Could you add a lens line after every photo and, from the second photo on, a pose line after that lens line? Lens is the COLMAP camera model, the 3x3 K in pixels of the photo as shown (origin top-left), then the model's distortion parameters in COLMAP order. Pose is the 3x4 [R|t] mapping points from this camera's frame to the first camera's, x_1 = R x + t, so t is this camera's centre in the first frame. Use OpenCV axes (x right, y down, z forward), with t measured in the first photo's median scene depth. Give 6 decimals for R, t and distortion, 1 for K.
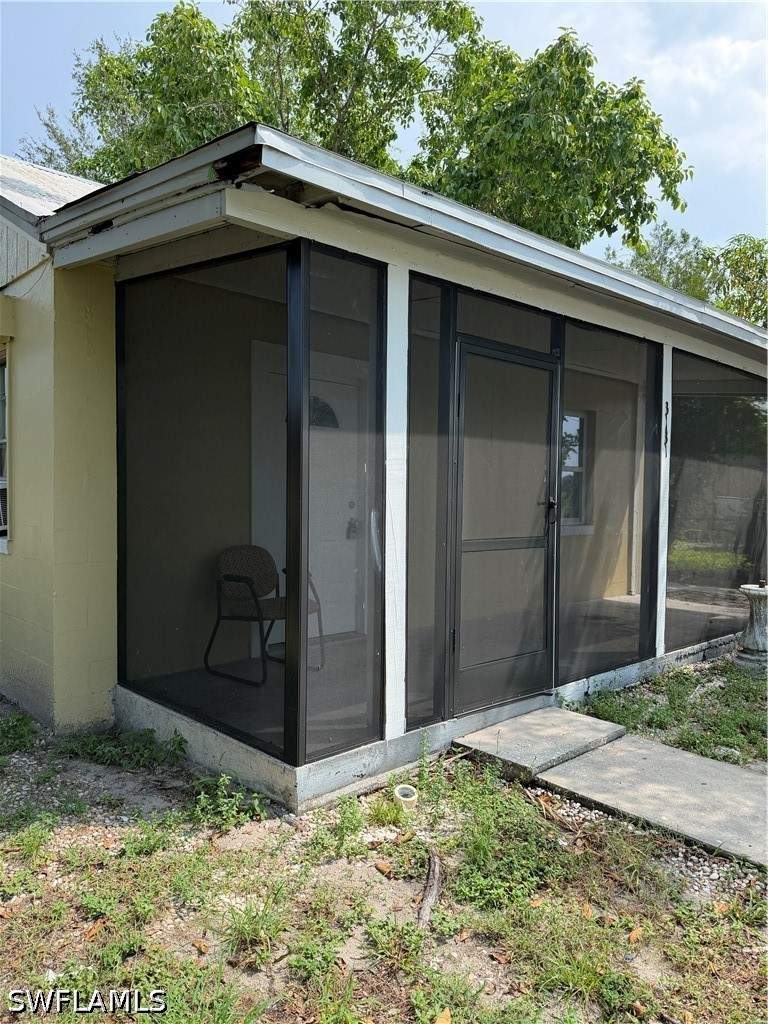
lens RADIAL K [[739.1, 0, 401.8], [0, 739.1, 514.7], [0, 0, 1]] dist [0.056737, -0.068553]
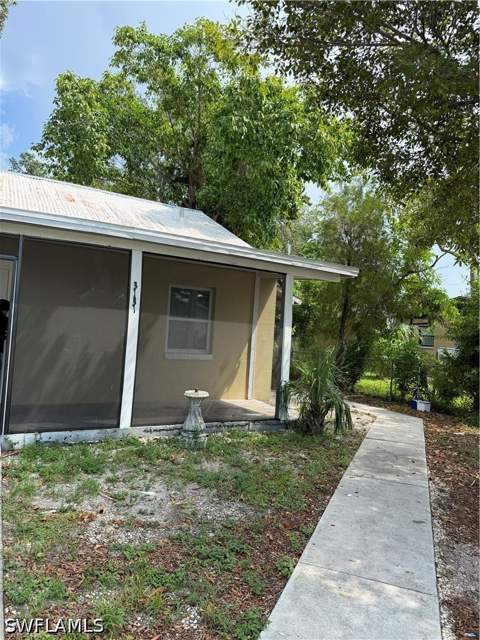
lens RADIAL K [[461.9, 0, 236.2], [0, 461.9, 309.6], [0, 0, 1]] dist [0.056737, -0.068553]
pose [[0.971288, 0.033337, -0.235561, 0.957391], [-0.053178, 0.995504, -0.078382, -0.012535], [0.231889, 0.088658, 0.968694, -0.006365]]
